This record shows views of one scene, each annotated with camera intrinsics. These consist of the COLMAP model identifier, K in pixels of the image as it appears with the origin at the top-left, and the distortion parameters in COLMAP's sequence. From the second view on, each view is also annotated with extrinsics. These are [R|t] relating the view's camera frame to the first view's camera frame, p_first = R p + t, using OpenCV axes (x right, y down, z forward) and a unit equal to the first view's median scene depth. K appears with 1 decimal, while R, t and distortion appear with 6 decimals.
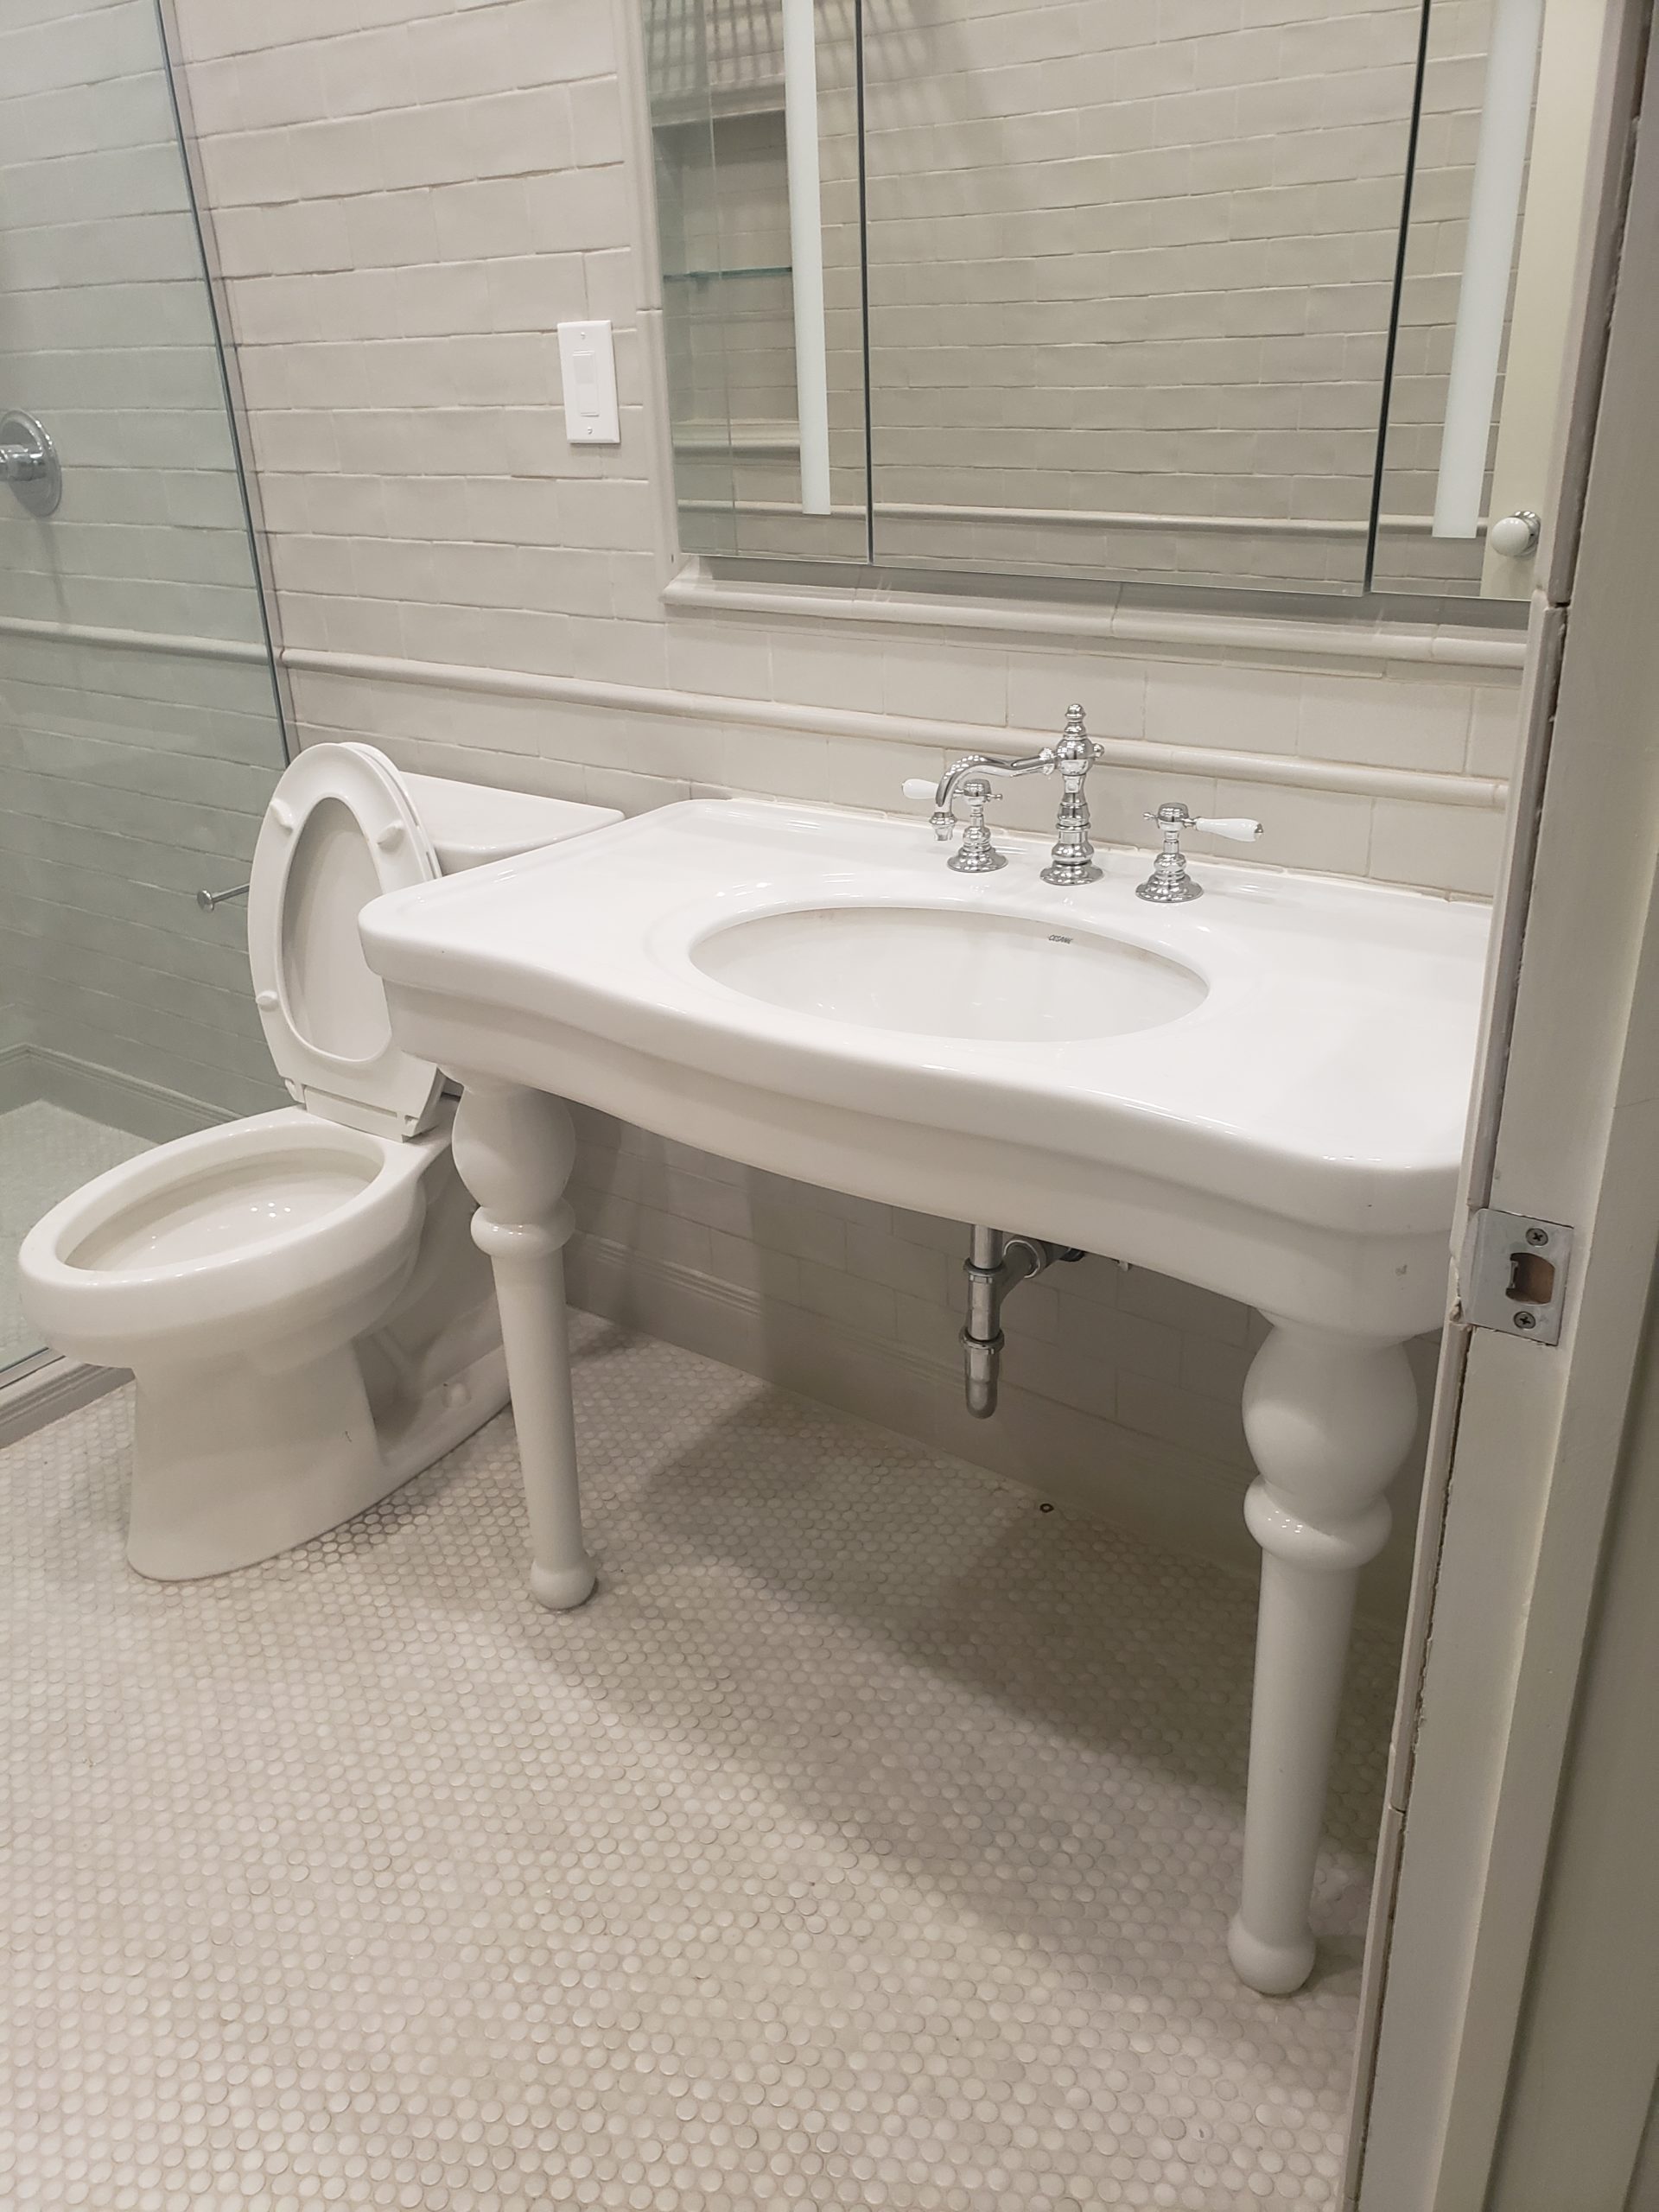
lens RADIAL K [[1711.1, 0, 802.1], [0, 1711.1, 1113.3], [0, 0, 1]] dist [0.013487, 0.020083]
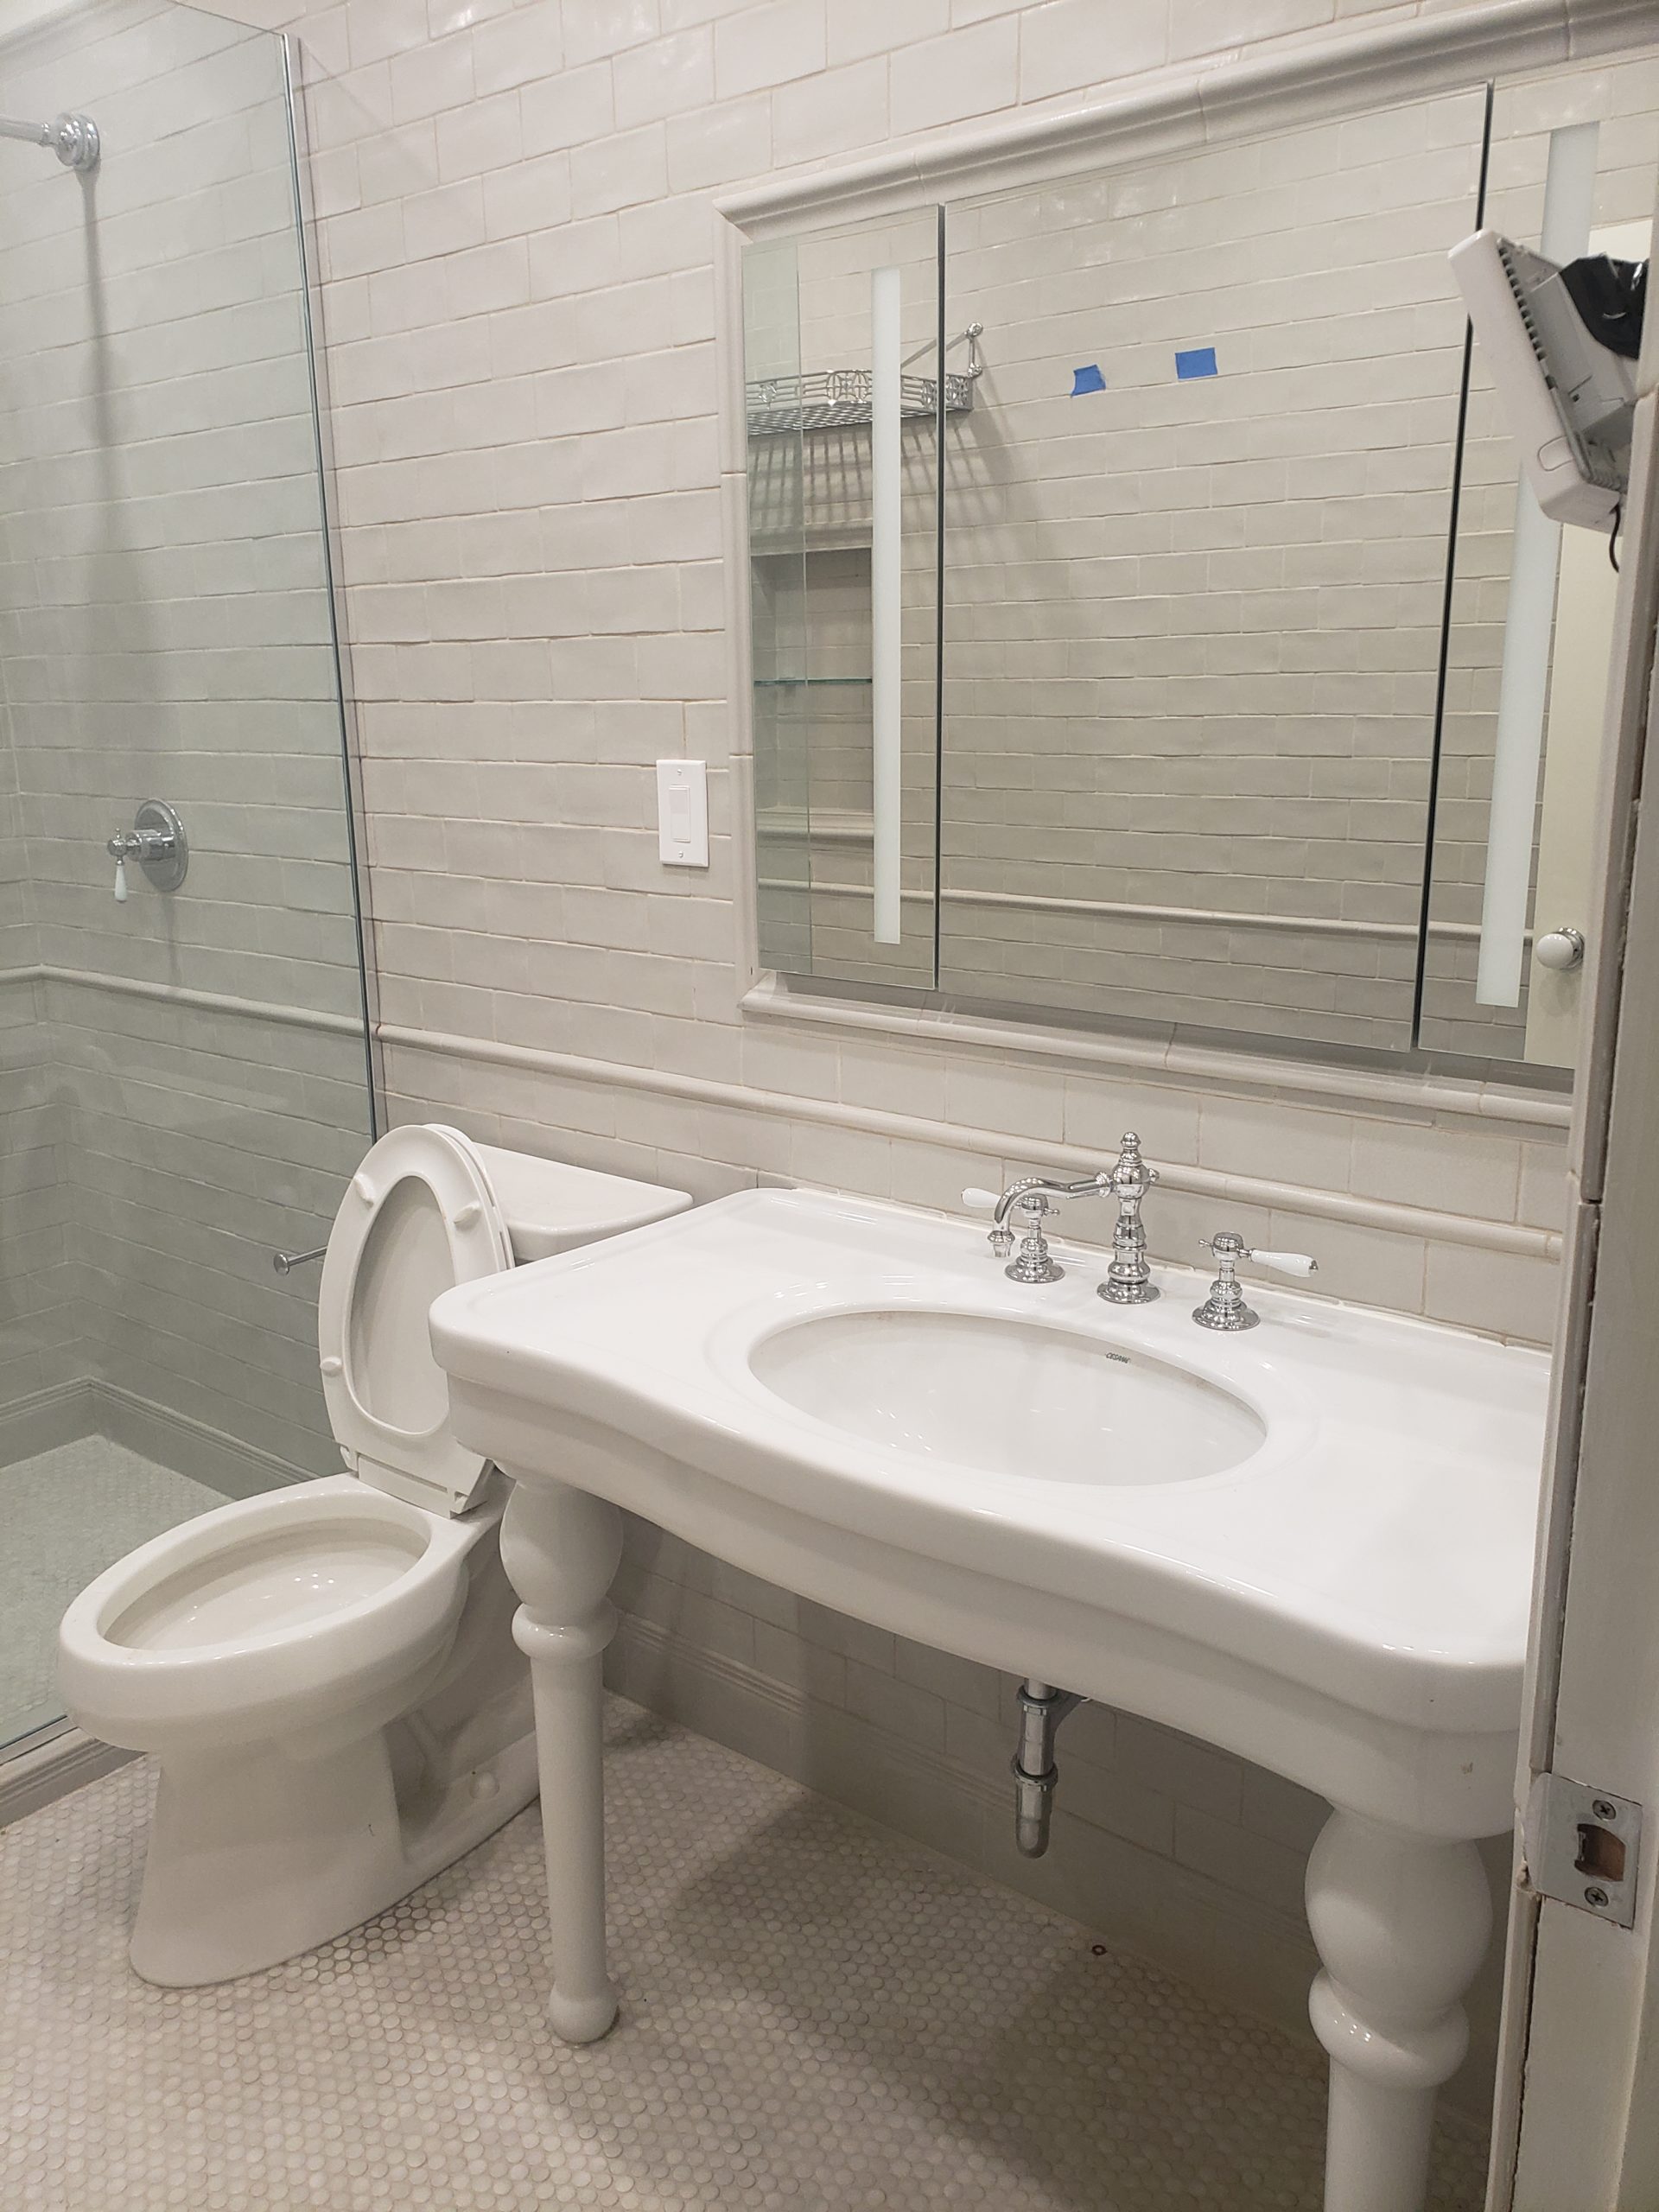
lens RADIAL K [[1711.1, 0, 804.0], [0, 1711.1, 1102.7], [0, 0, 1]] dist [0.013487, 0.020083]
pose [[0.998725, 0.036265, -0.035108, -0.002787], [-0.042211, 0.981460, -0.186962, -0.045893], [0.027677, 0.188205, 0.981740, -0.020428]]
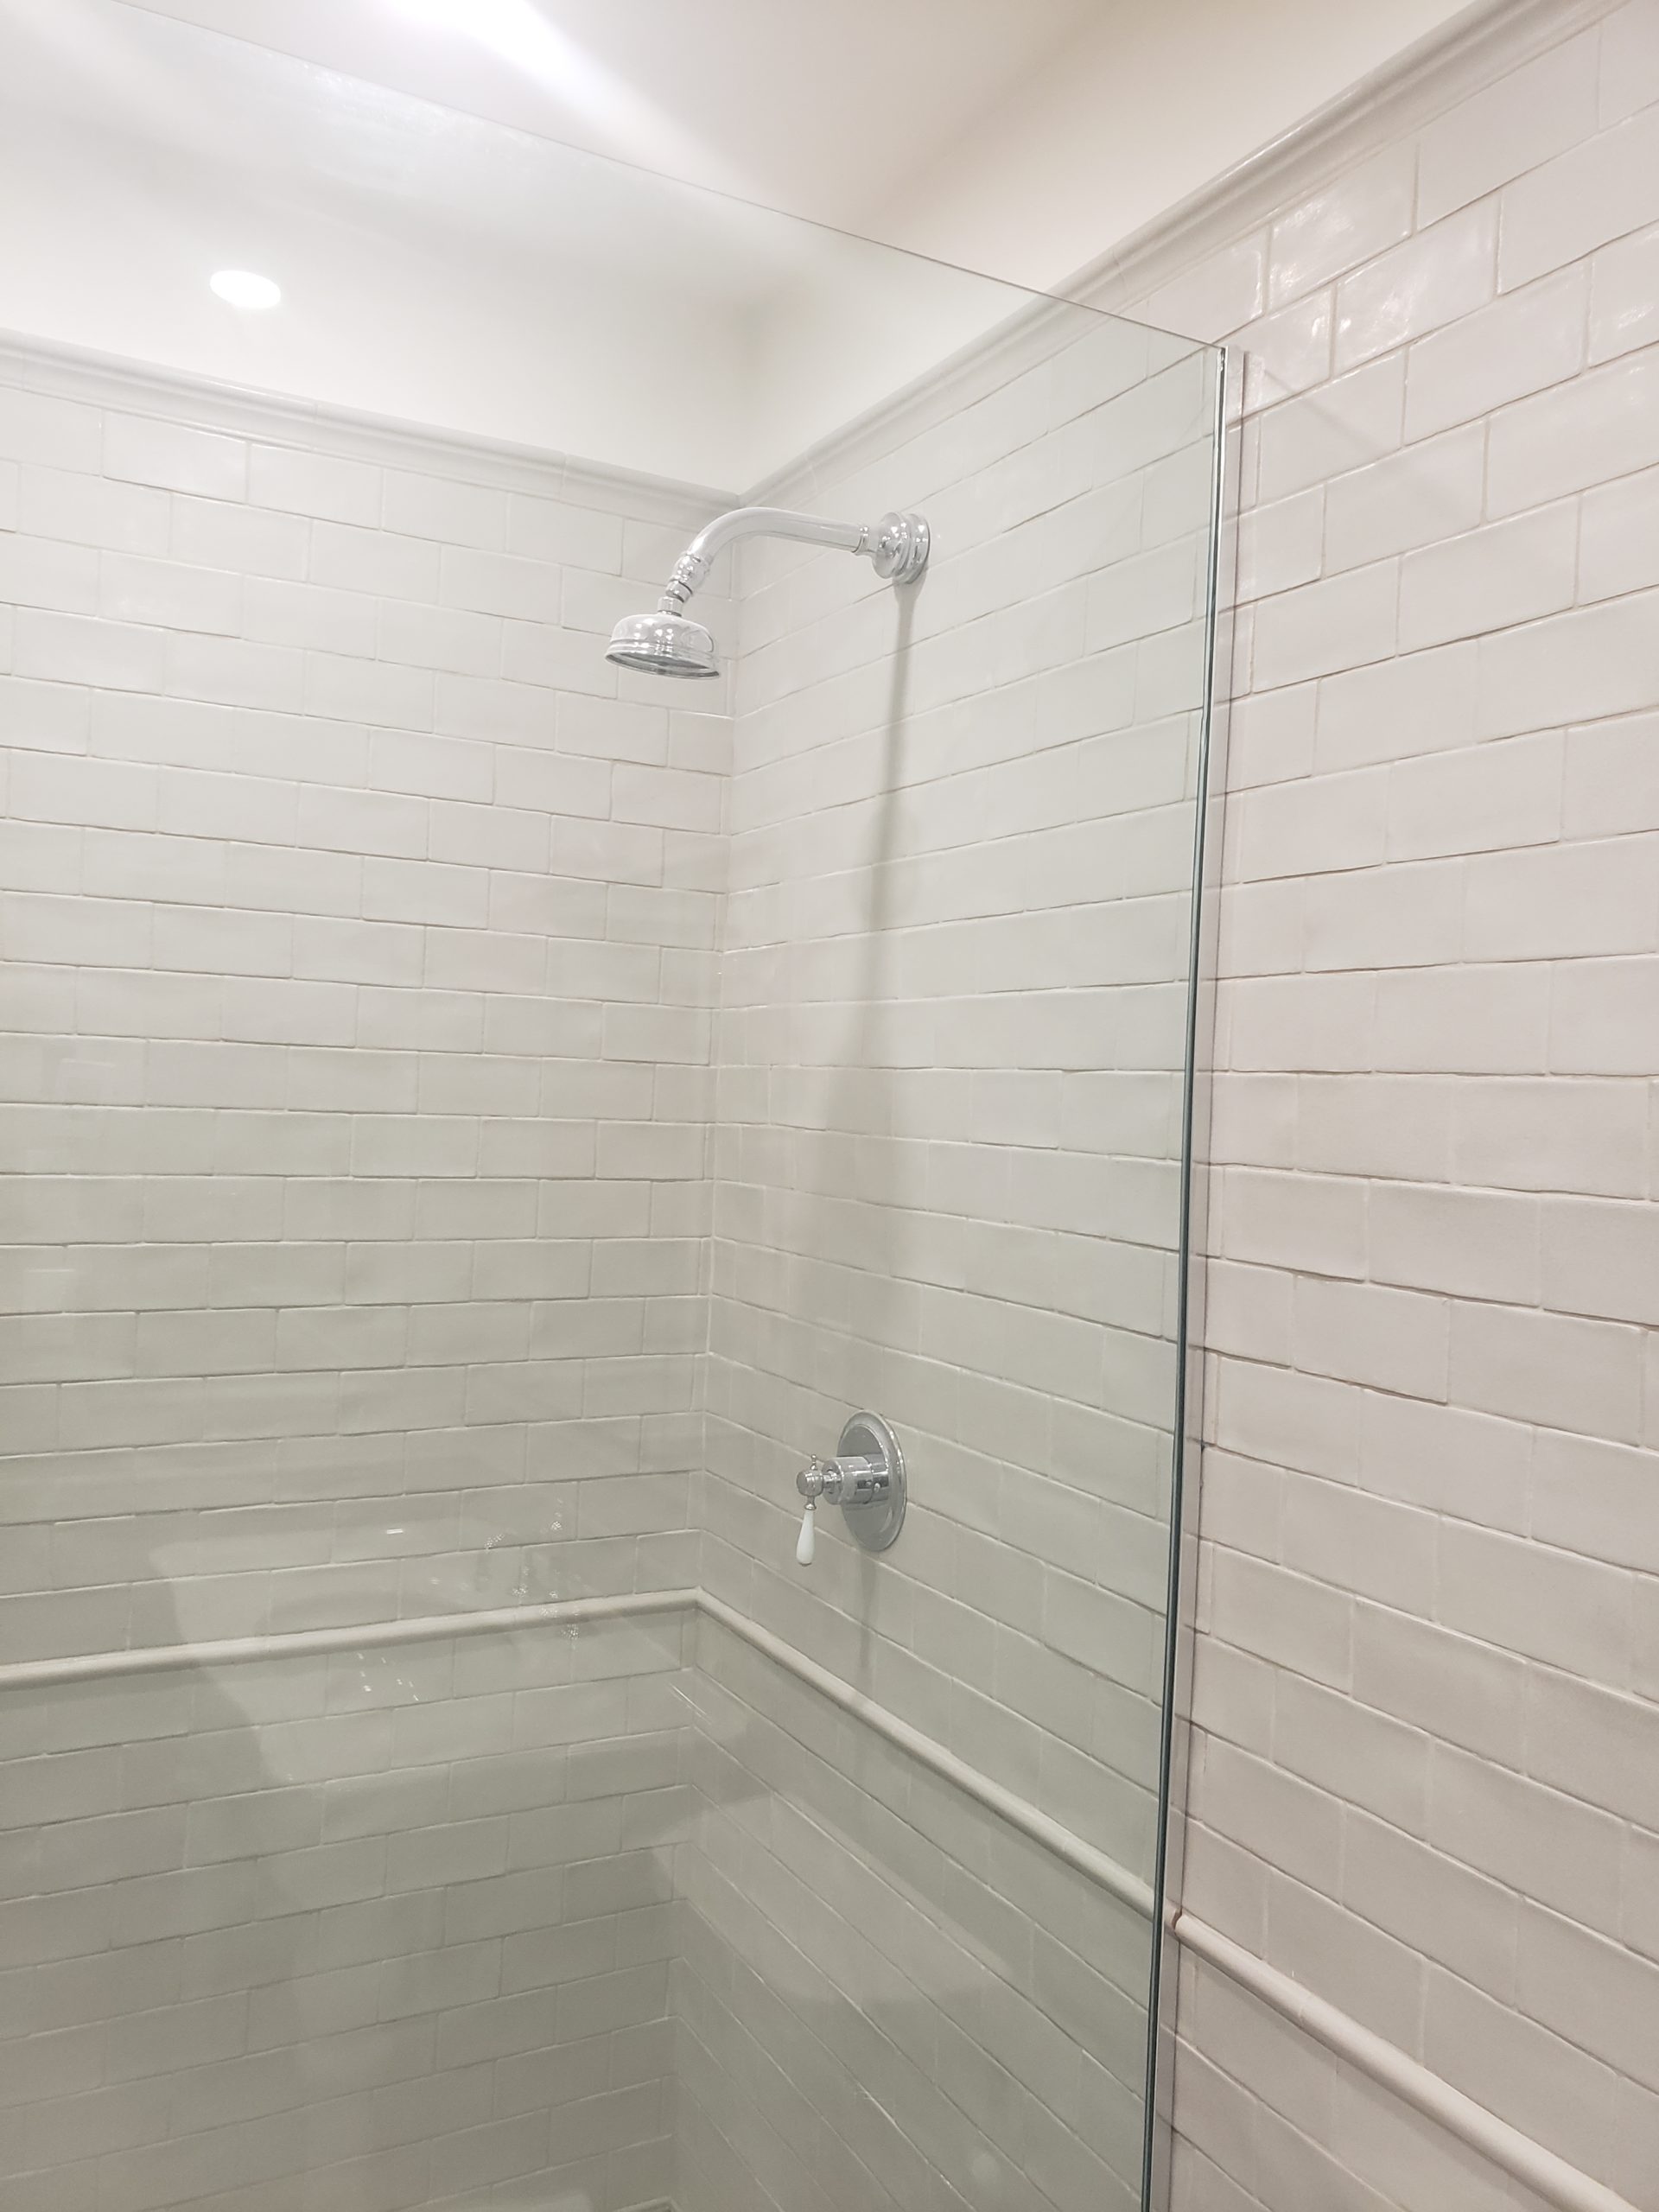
lens RADIAL K [[1711.1, 0, 844.0], [0, 1711.1, 1105.4], [0, 0, 1]] dist [0.013487, 0.020083]
pose [[0.905216, 0.082648, -0.416836, -0.225913], [-0.246235, 0.901463, -0.355996, -0.346581], [0.346340, 0.424893, 0.836370, 0.428341]]
